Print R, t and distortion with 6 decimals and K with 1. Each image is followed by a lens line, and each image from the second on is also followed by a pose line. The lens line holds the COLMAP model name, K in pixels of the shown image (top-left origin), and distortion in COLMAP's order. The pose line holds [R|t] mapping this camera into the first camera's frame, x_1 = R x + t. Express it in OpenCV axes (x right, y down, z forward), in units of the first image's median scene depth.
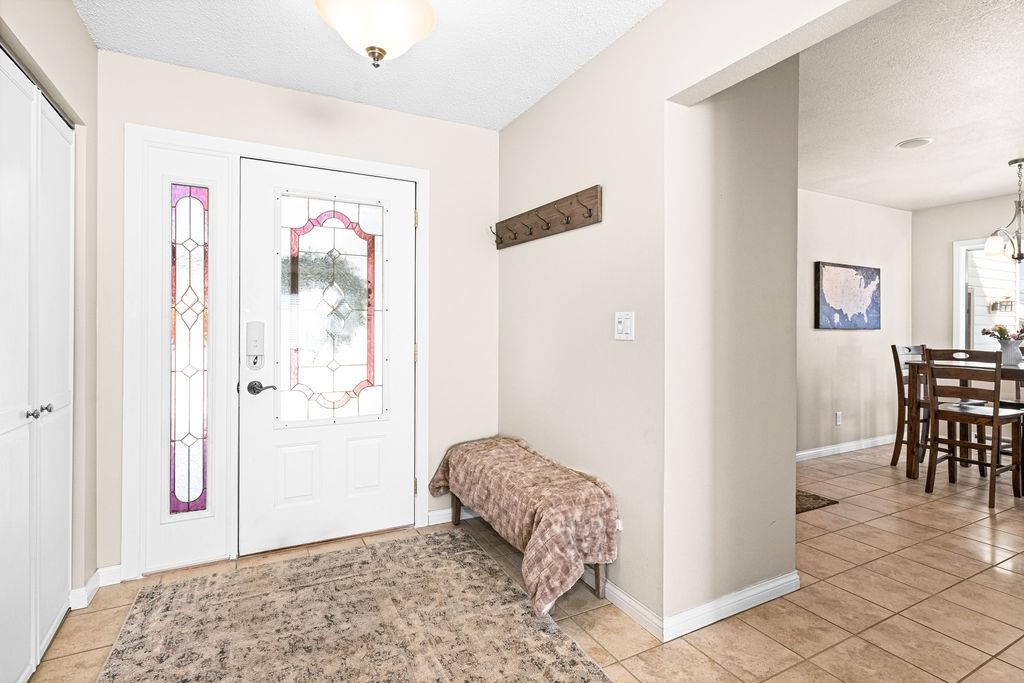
lens RADIAL K [[502.0, 0, 509.9], [0, 502.0, 338.5], [0, 0, 1]] dist [-0.001924, -0.000025]
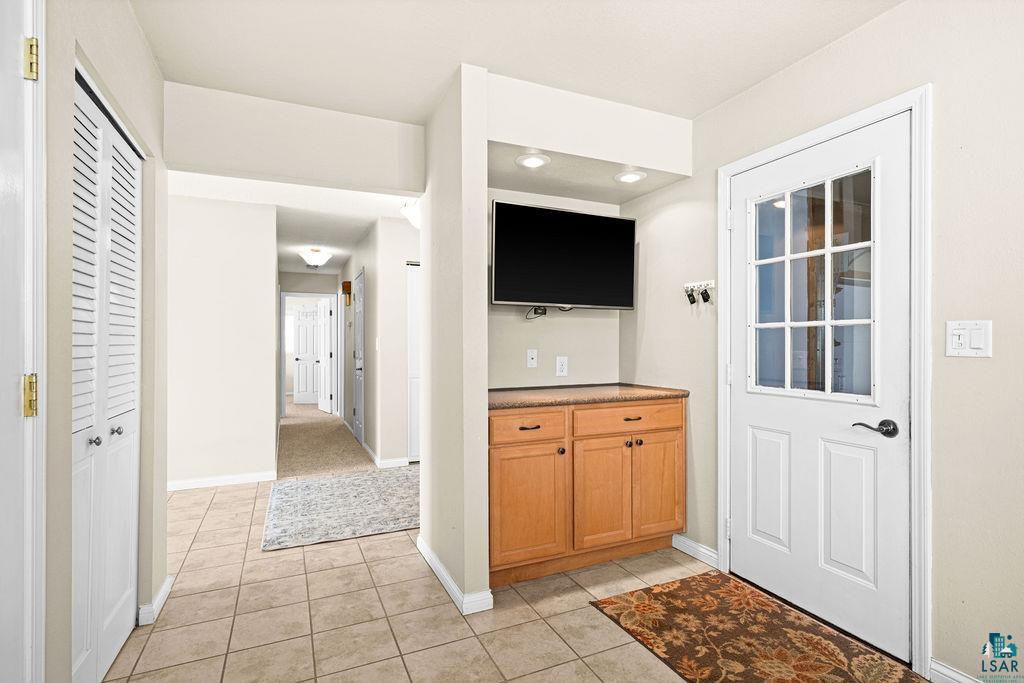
lens RADIAL K [[502.0, 0, 512.8], [0, 502.0, 341.4], [0, 0, 1]] dist [-0.001924, -0.000025]
pose [[-0.059220, -0.001262, -0.998244, 1.195334], [-0.005045, 0.999987, -0.000965, -0.027531], [0.998232, 0.004979, -0.059225, 0.887375]]
